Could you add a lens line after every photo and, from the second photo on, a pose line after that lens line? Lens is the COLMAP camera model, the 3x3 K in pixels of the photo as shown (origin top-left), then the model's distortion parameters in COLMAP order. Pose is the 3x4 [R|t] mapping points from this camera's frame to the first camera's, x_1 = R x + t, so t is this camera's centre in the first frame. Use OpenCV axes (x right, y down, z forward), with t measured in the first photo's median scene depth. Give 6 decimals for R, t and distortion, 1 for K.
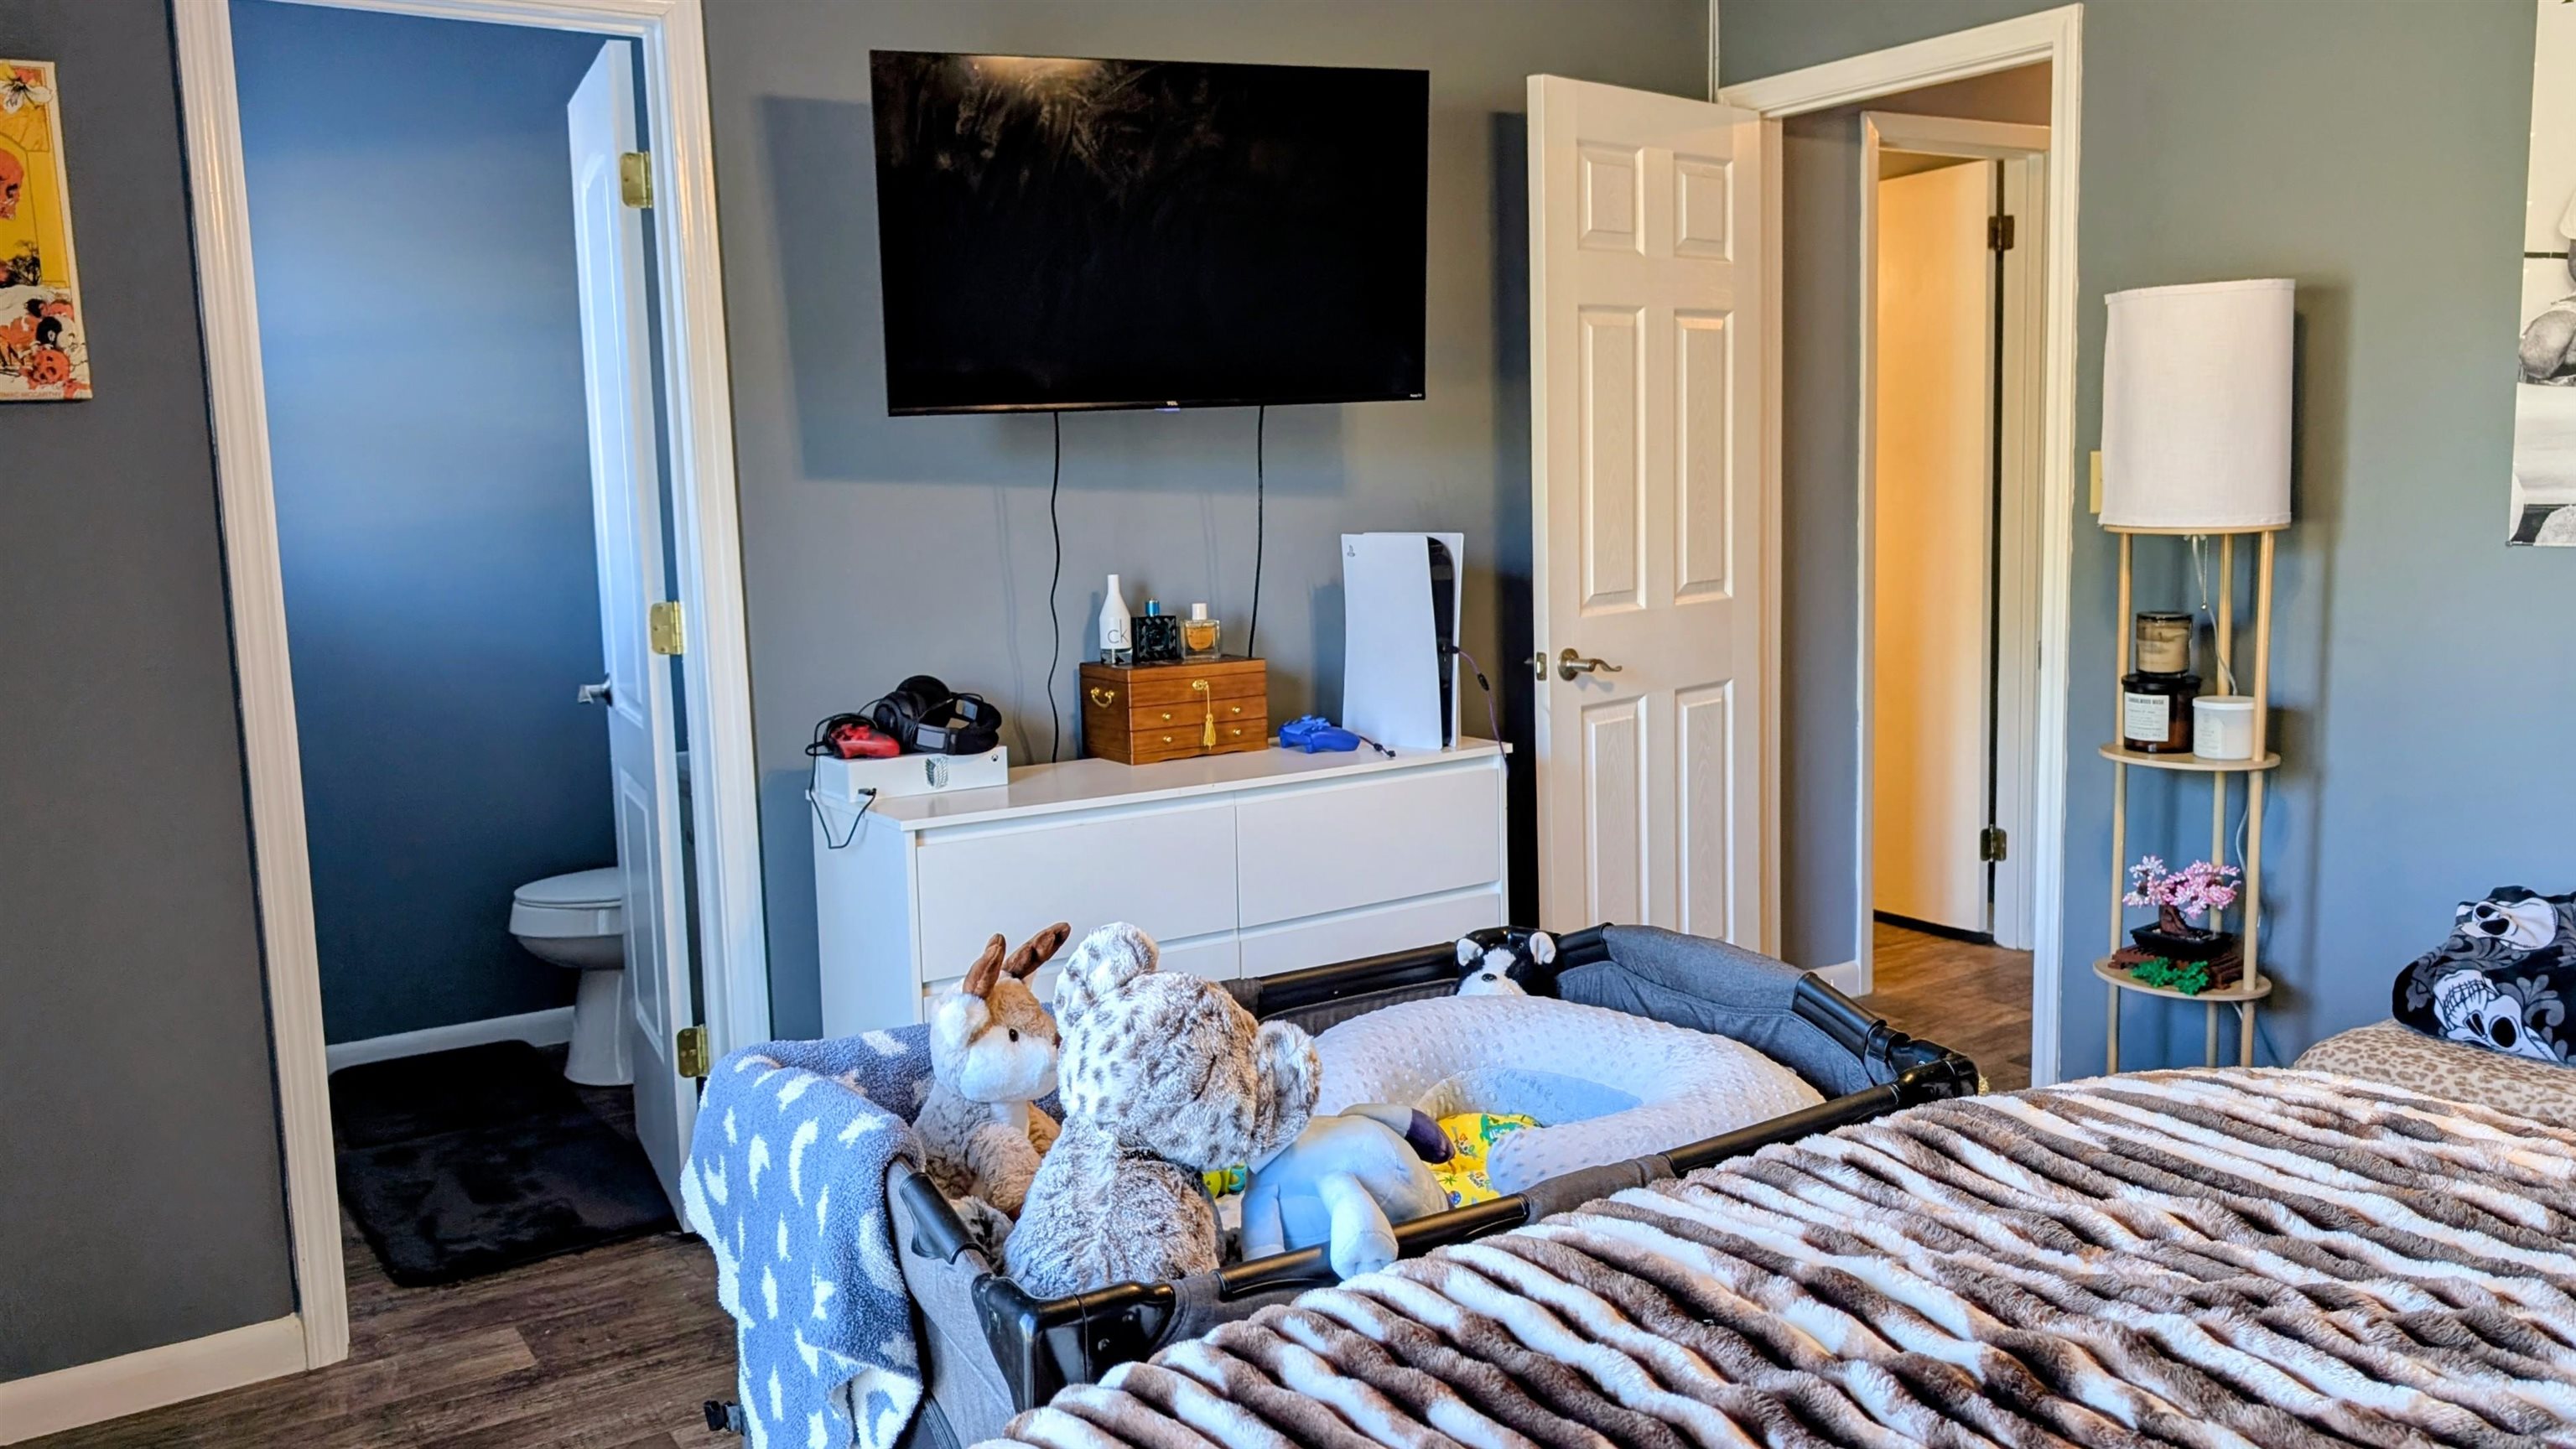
lens RADIAL K [[1899.1, 0, 1288.0], [0, 1899.1, 724.5], [0, 0, 1]] dist [0.008412, -0.073376]
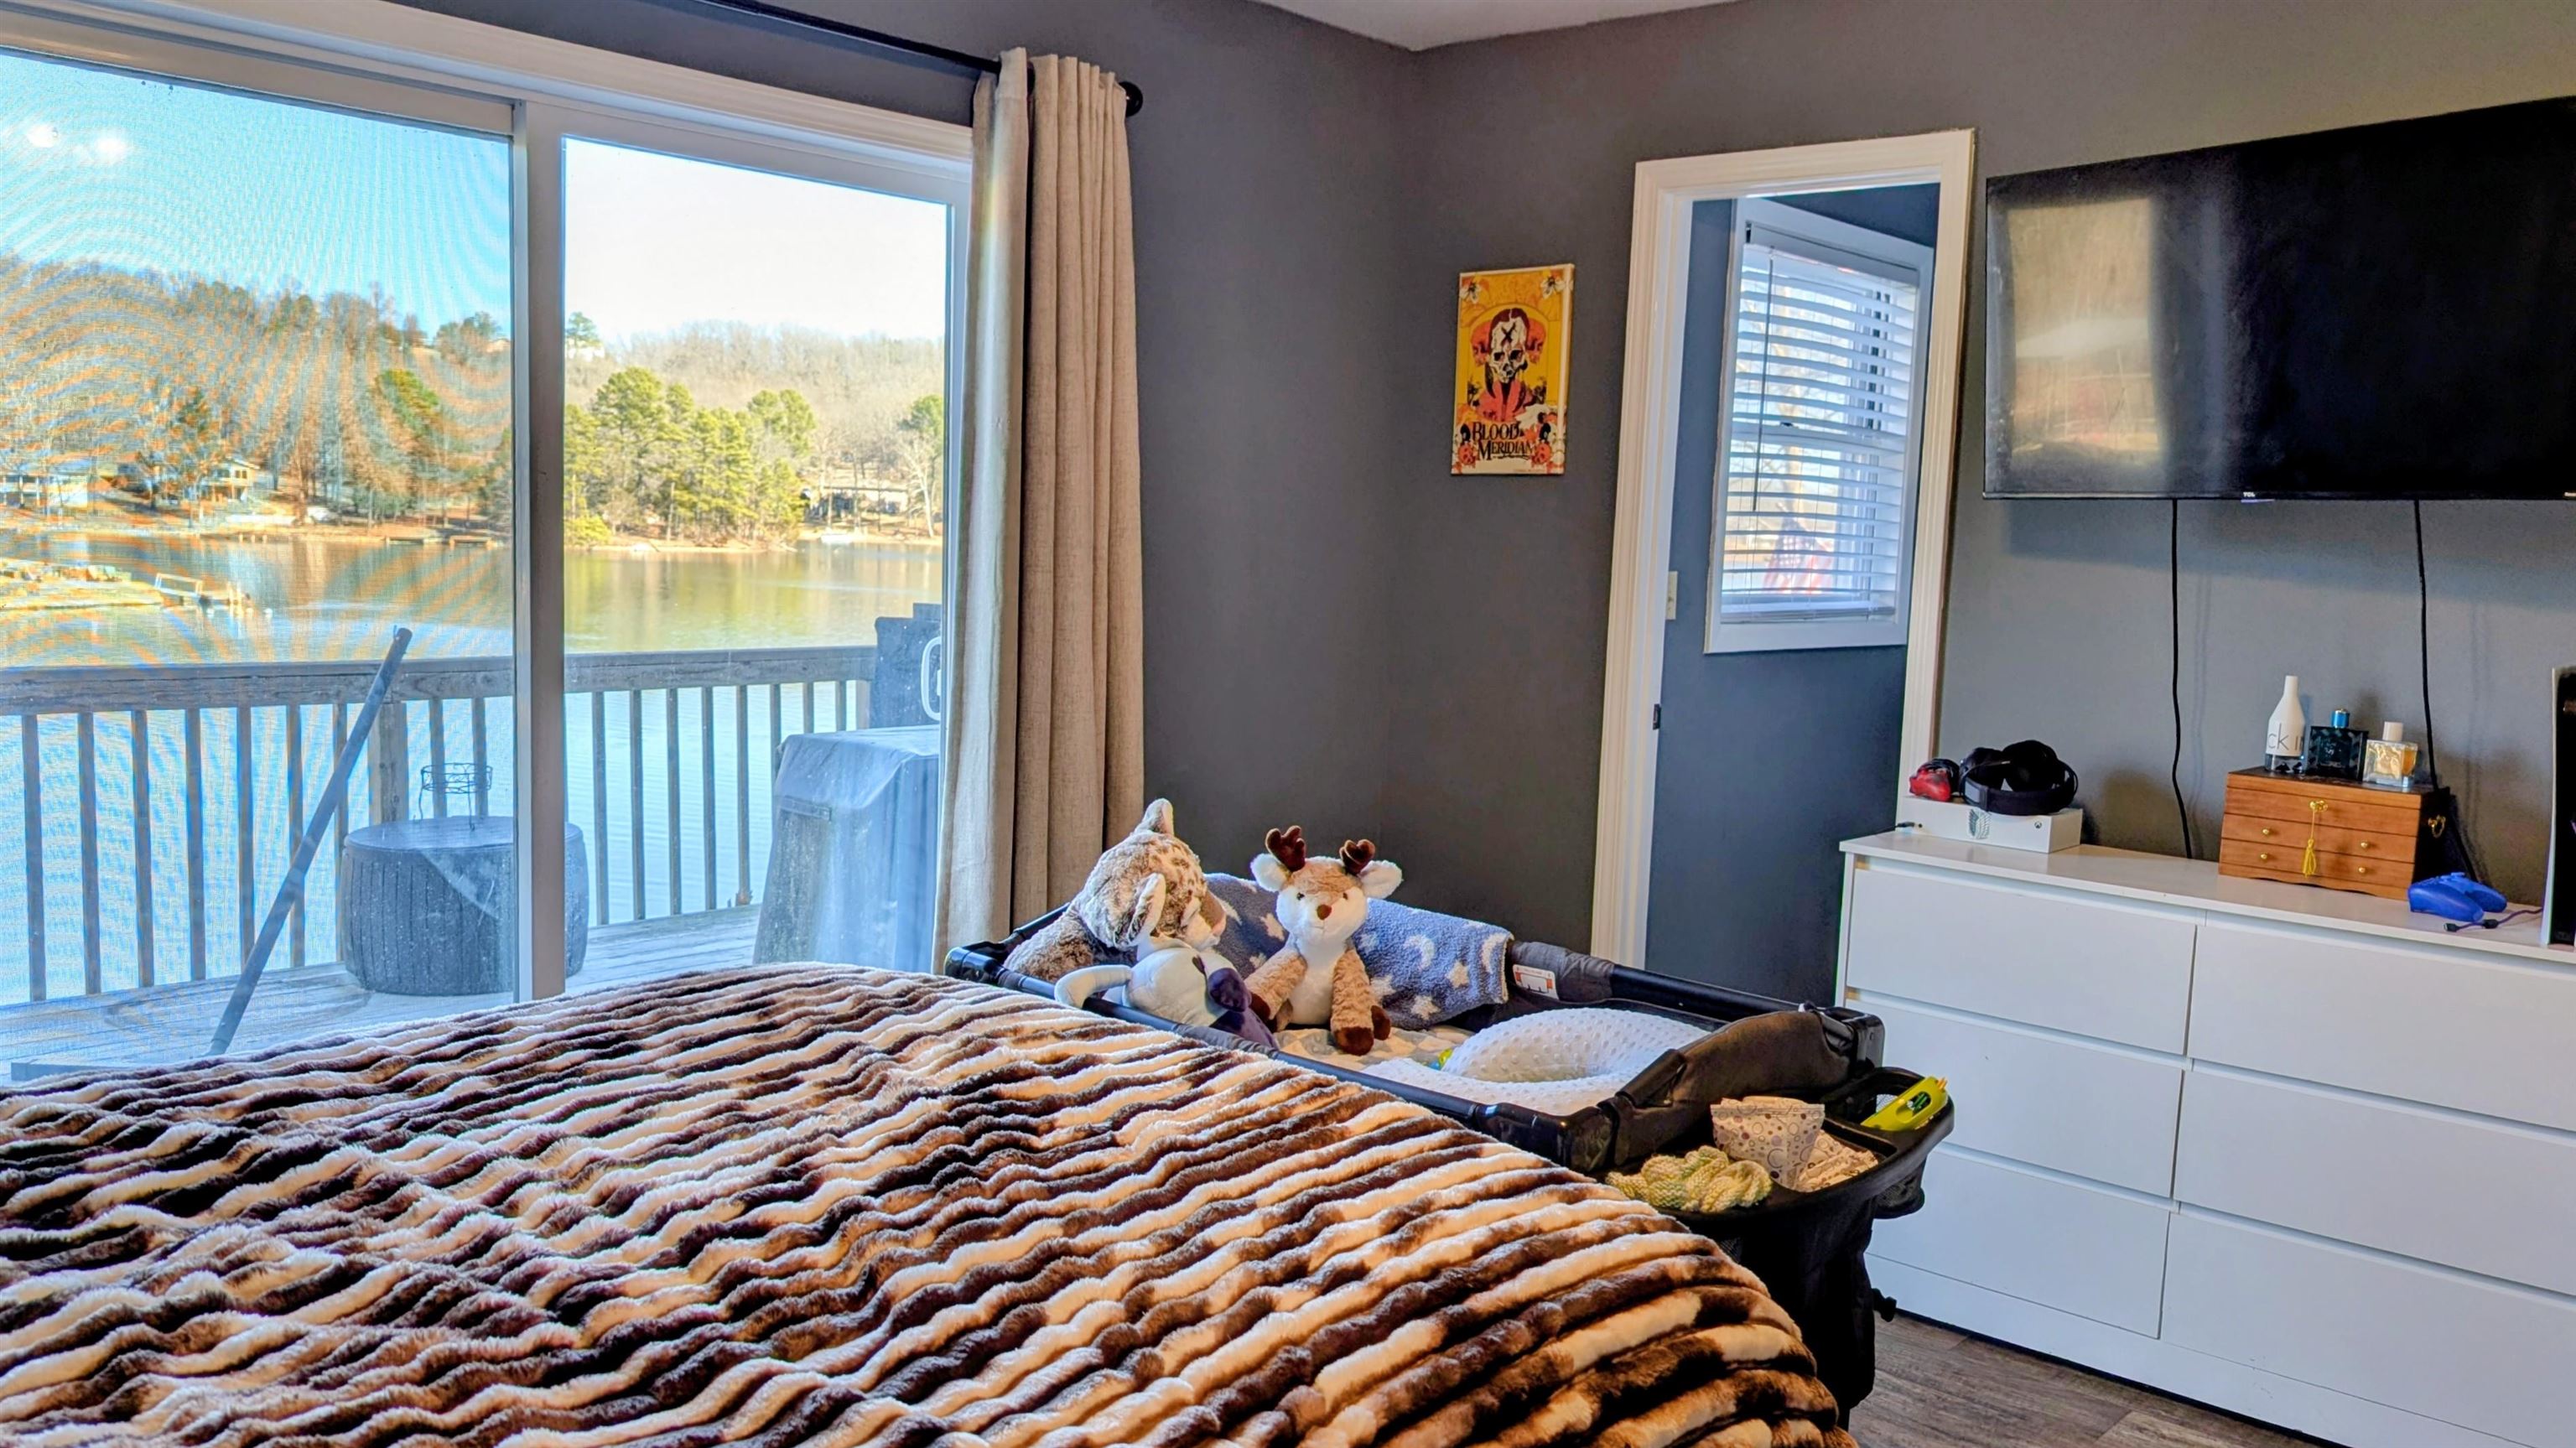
lens RADIAL K [[1899.0, 0, 1288.0], [0, 1899.0, 724.0], [0, 0, 1]] dist [0.008412, -0.073376]
pose [[0.245827, 0.138950, -0.959303, 0.890167], [-0.167913, 0.980814, 0.099037, -0.085590], [0.954659, 0.136734, 0.264442, 0.379378]]
